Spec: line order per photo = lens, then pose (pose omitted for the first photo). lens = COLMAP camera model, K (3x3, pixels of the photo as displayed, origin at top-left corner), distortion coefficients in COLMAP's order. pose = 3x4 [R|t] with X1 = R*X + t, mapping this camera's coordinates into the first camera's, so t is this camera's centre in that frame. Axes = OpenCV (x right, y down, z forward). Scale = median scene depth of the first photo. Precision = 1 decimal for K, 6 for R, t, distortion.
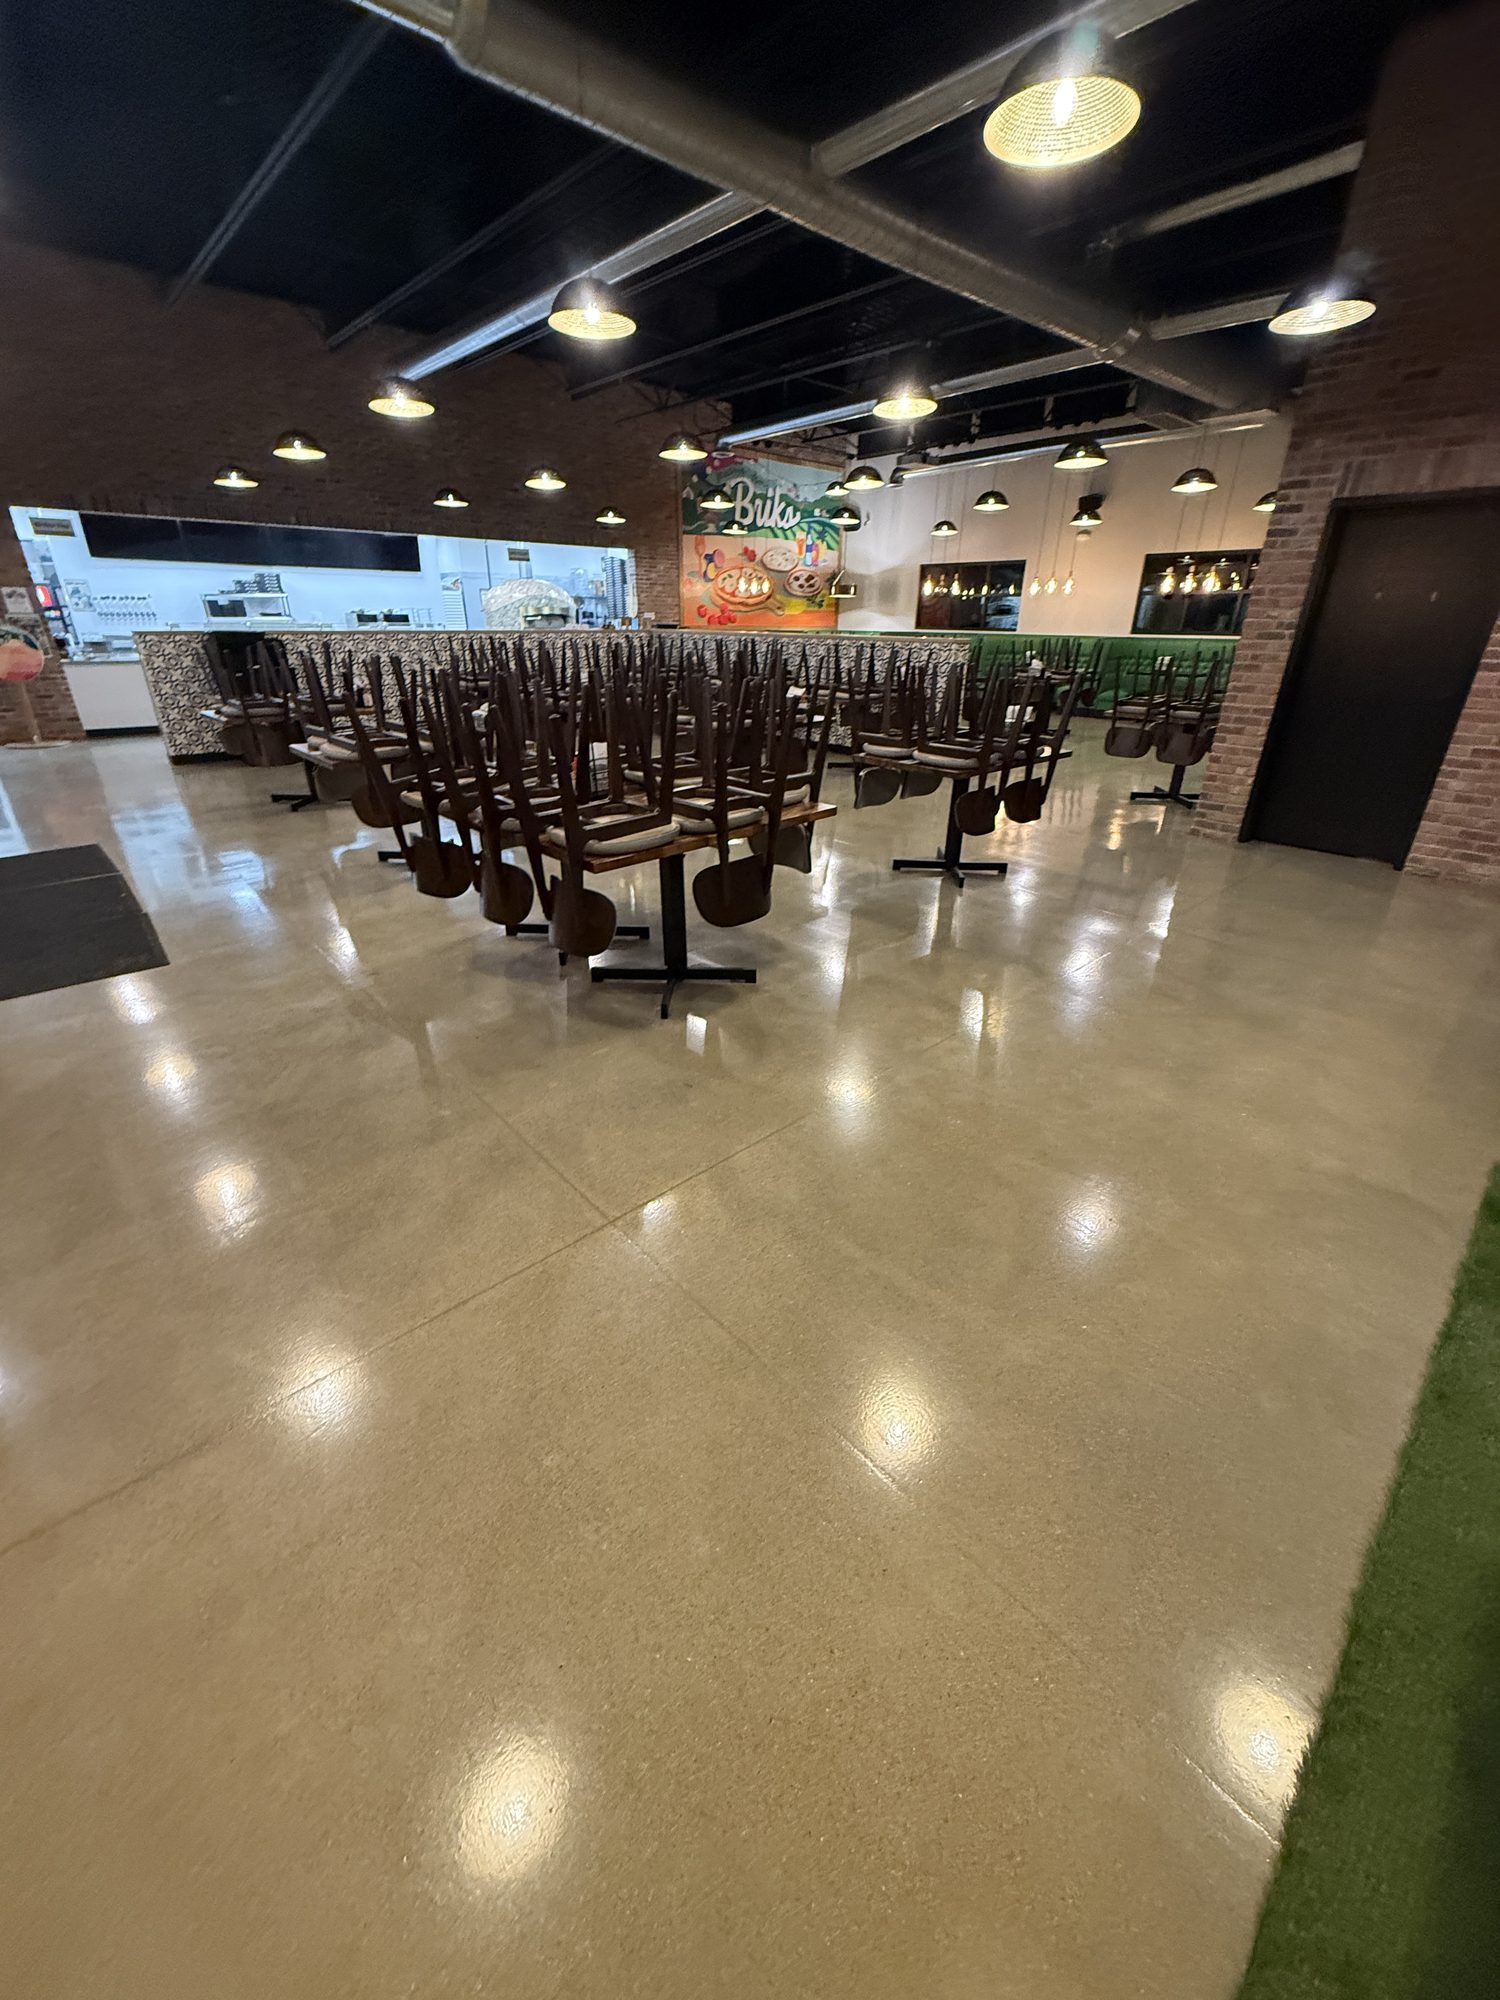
lens RADIAL K [[794.5, 0, 750.0], [0, 794.5, 1000.0], [0, 0, 1]] dist [-0.001059, 0.000116]
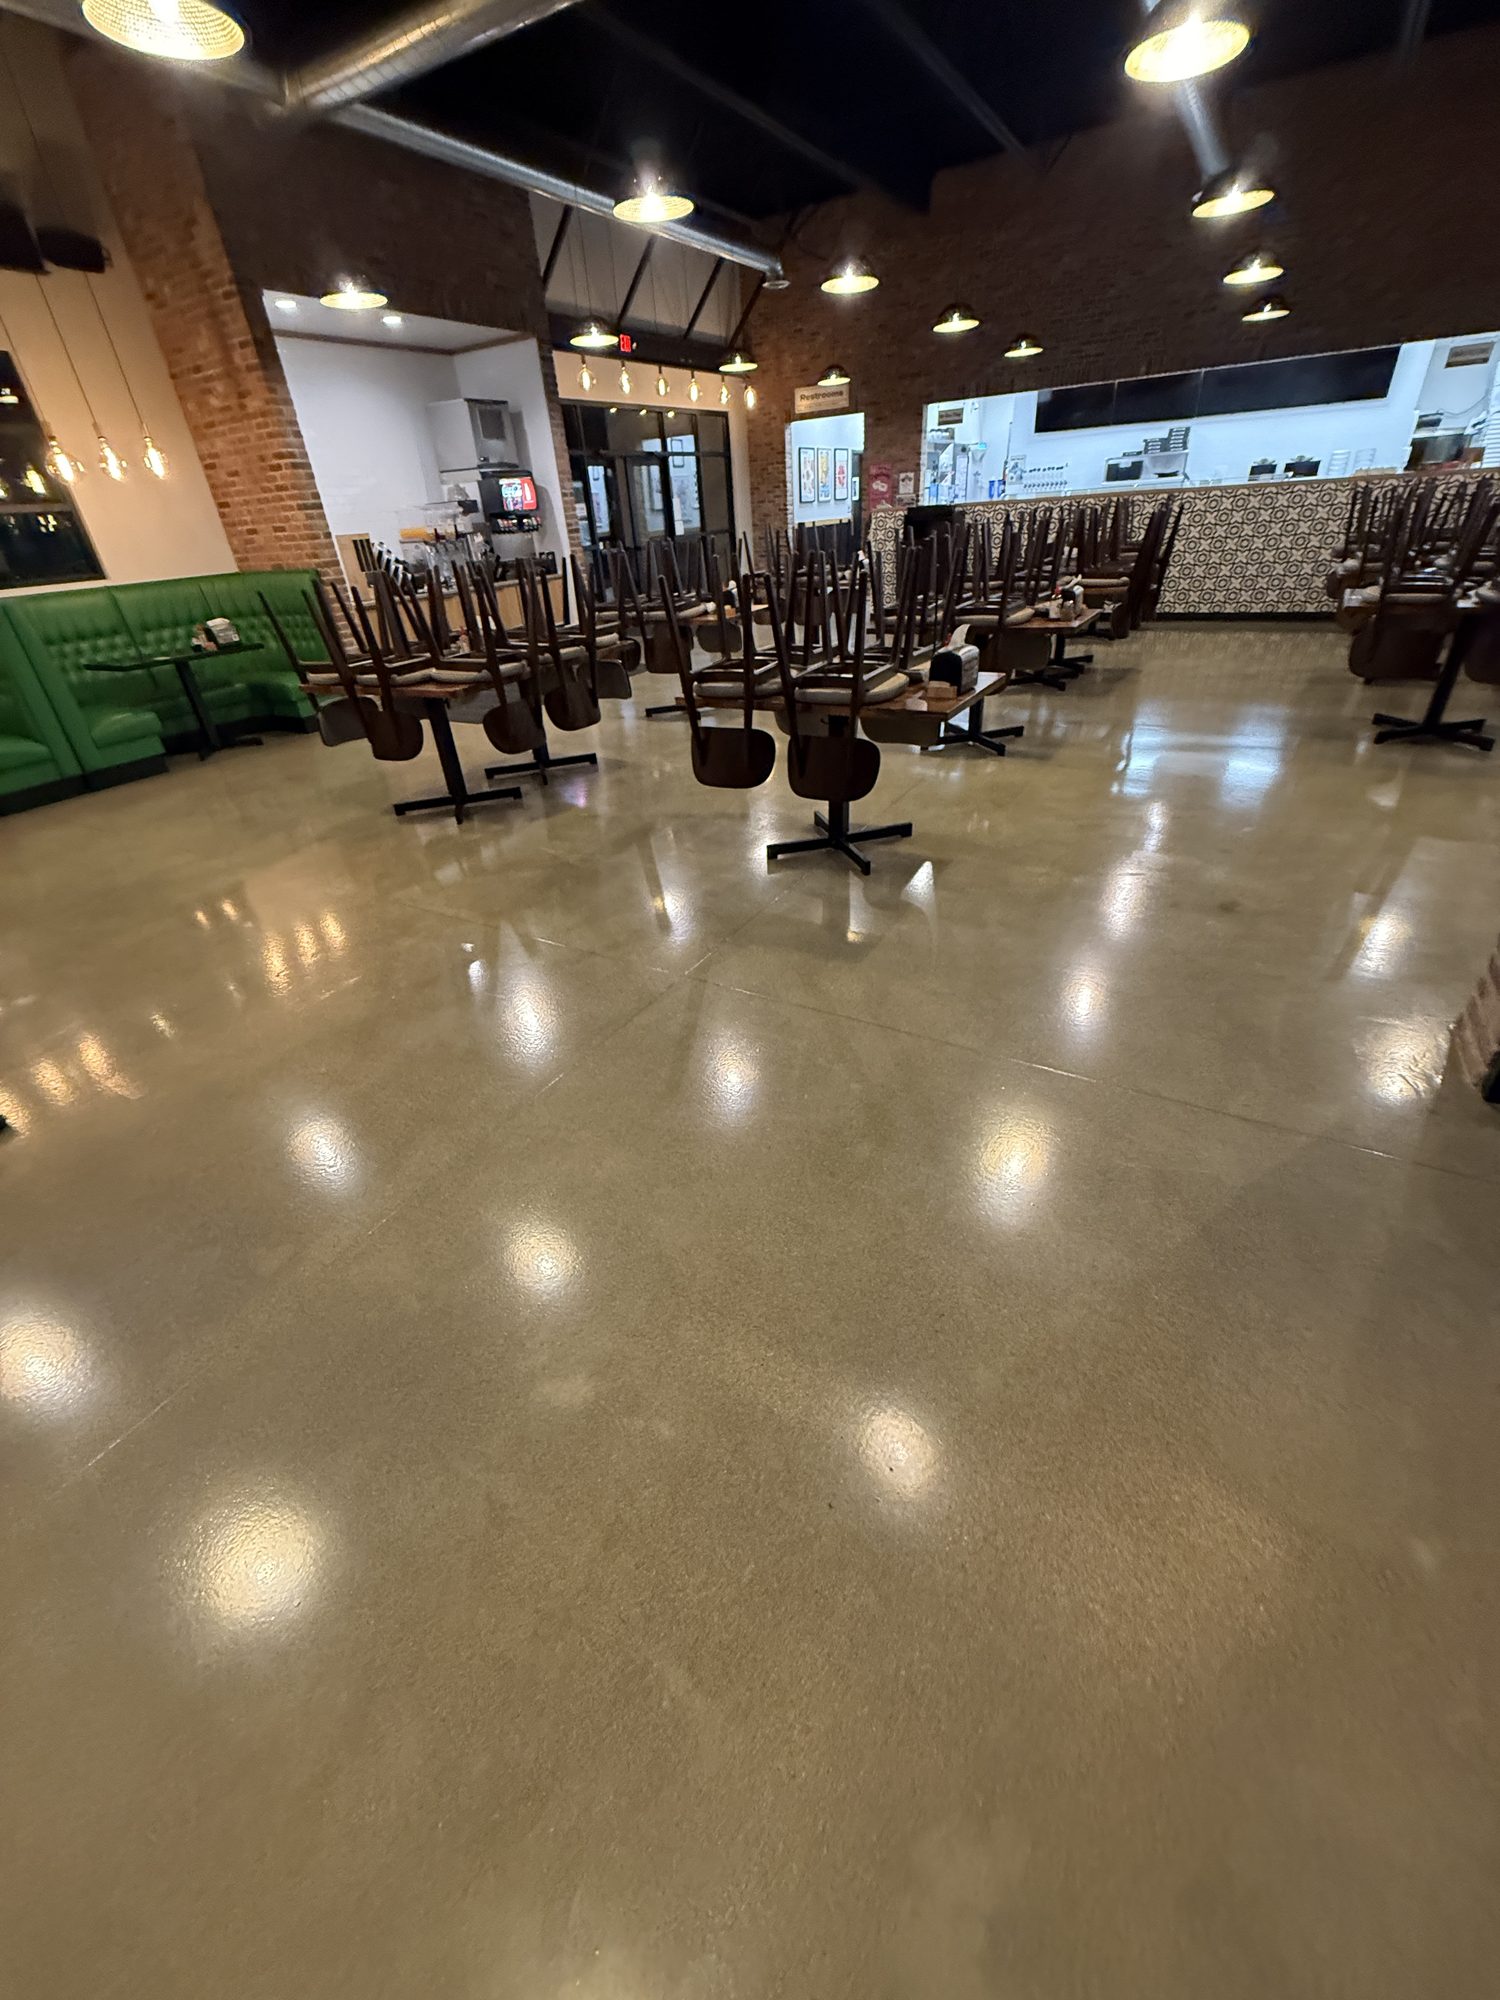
lens RADIAL K [[794.5, 0, 750.0], [0, 794.5, 1000.0], [0, 0, 1]] dist [-0.001059, 0.000116]
pose [[0.319827, 0.472923, -0.821008, 0.603016], [-0.349607, 0.864279, 0.361658, -0.172247], [0.880617, 0.171362, 0.441757, 0.392532]]
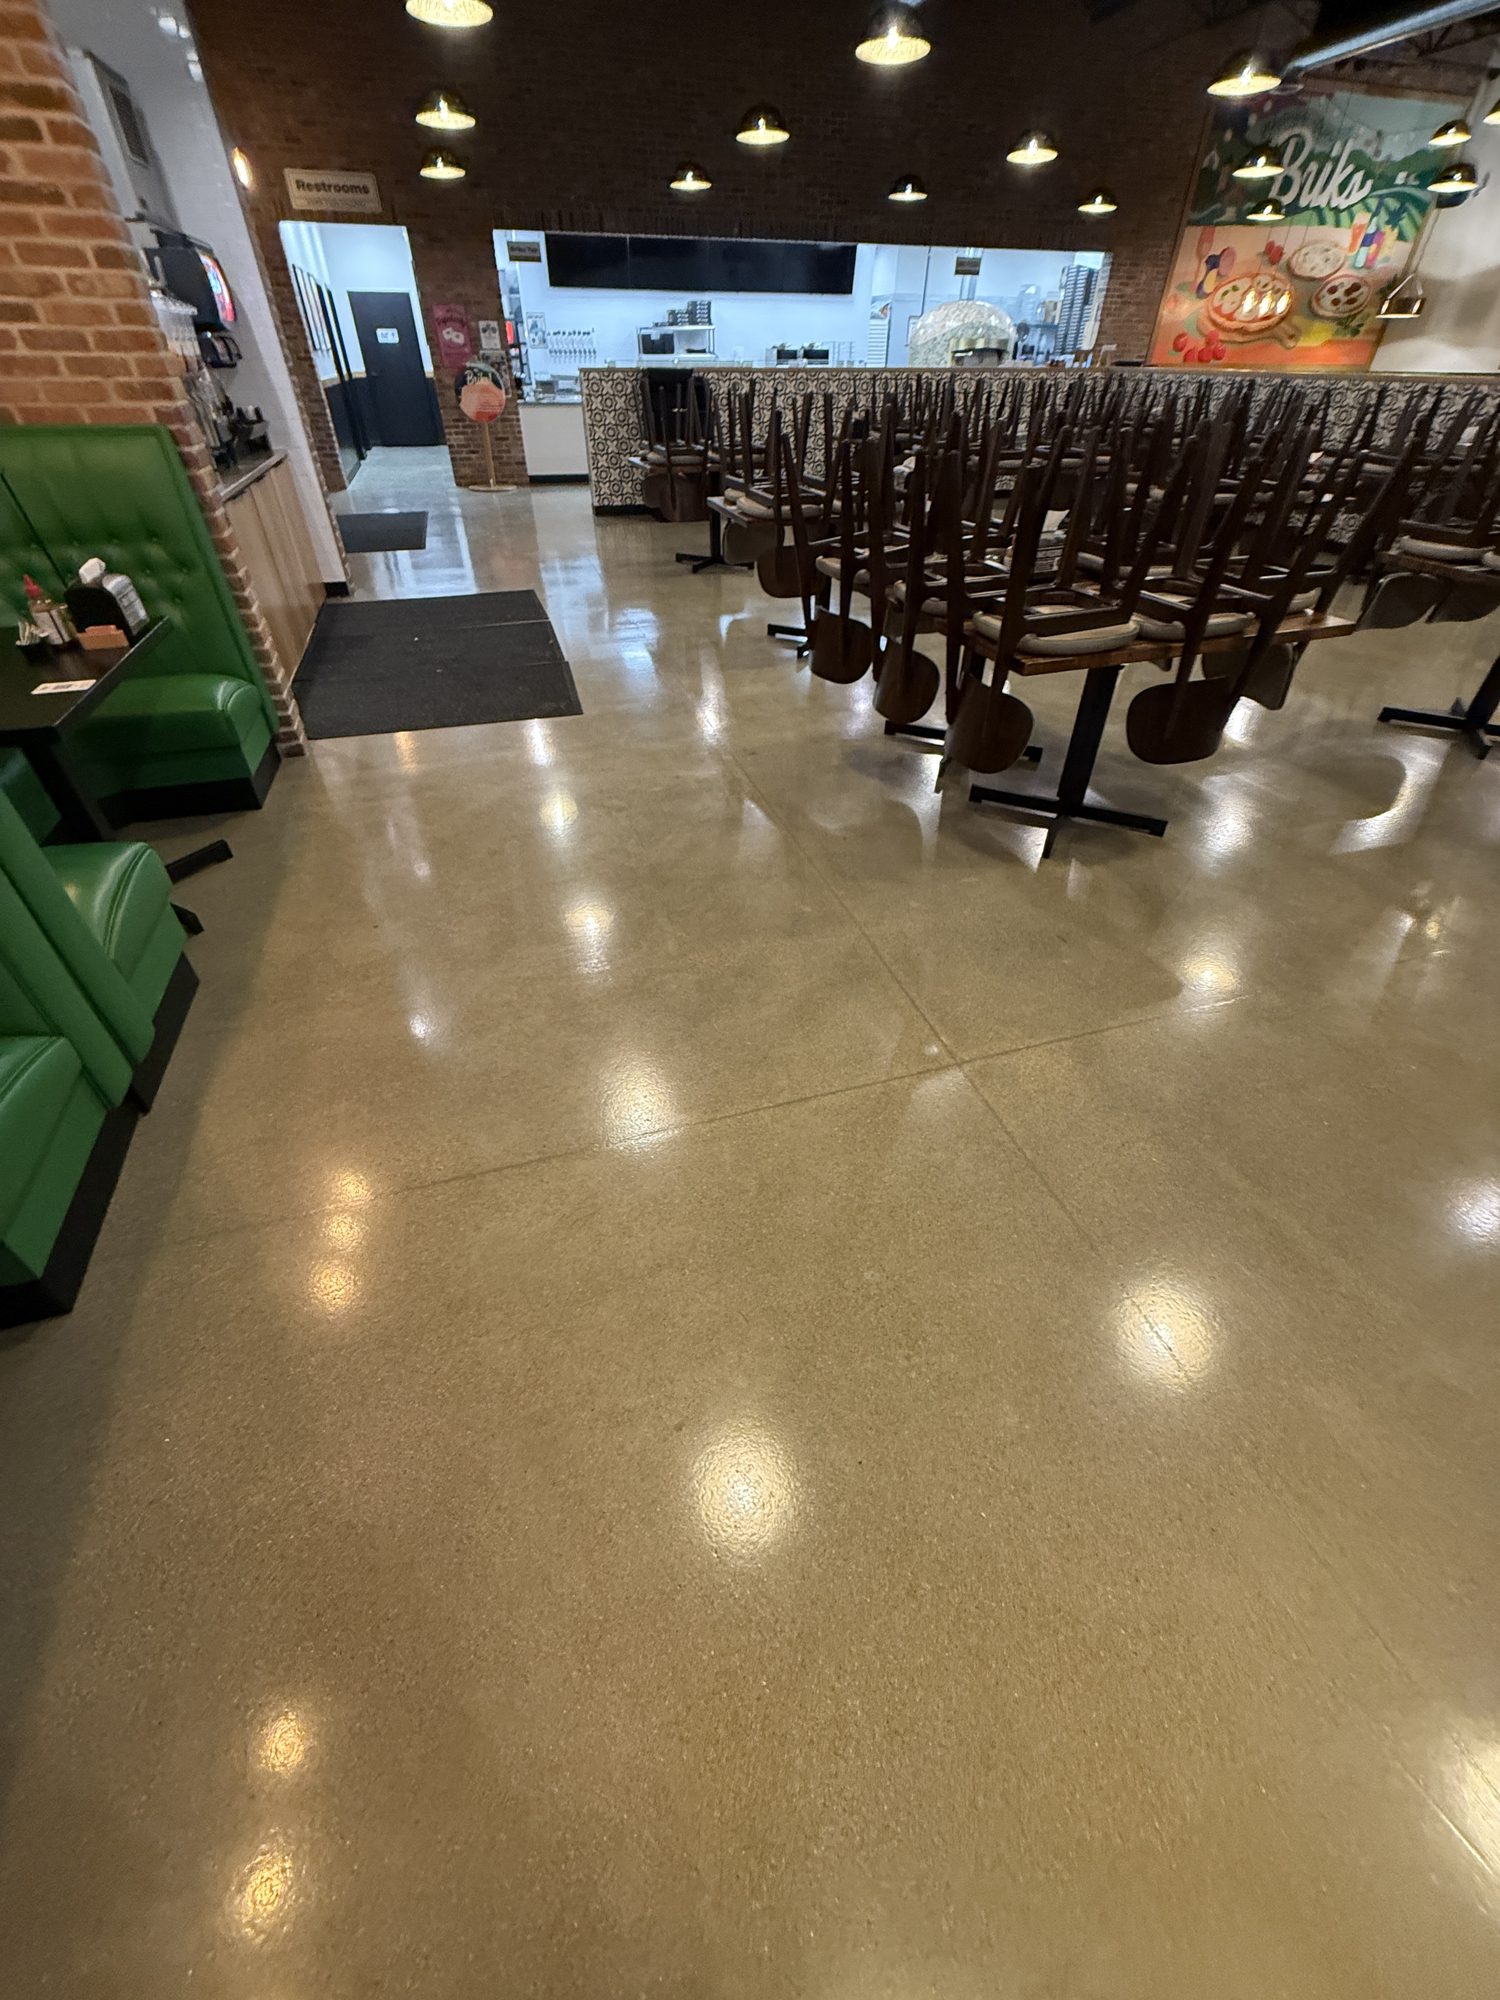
lens RADIAL K [[794.5, 0, 750.0], [0, 794.5, 1000.0], [0, 0, 1]] dist [-0.001059, 0.000116]
pose [[0.906588, 0.262304, -0.330598, -0.028584], [-0.179500, 0.948655, 0.260448, 0.000959], [0.381940, -0.176777, 0.907123, 0.014645]]
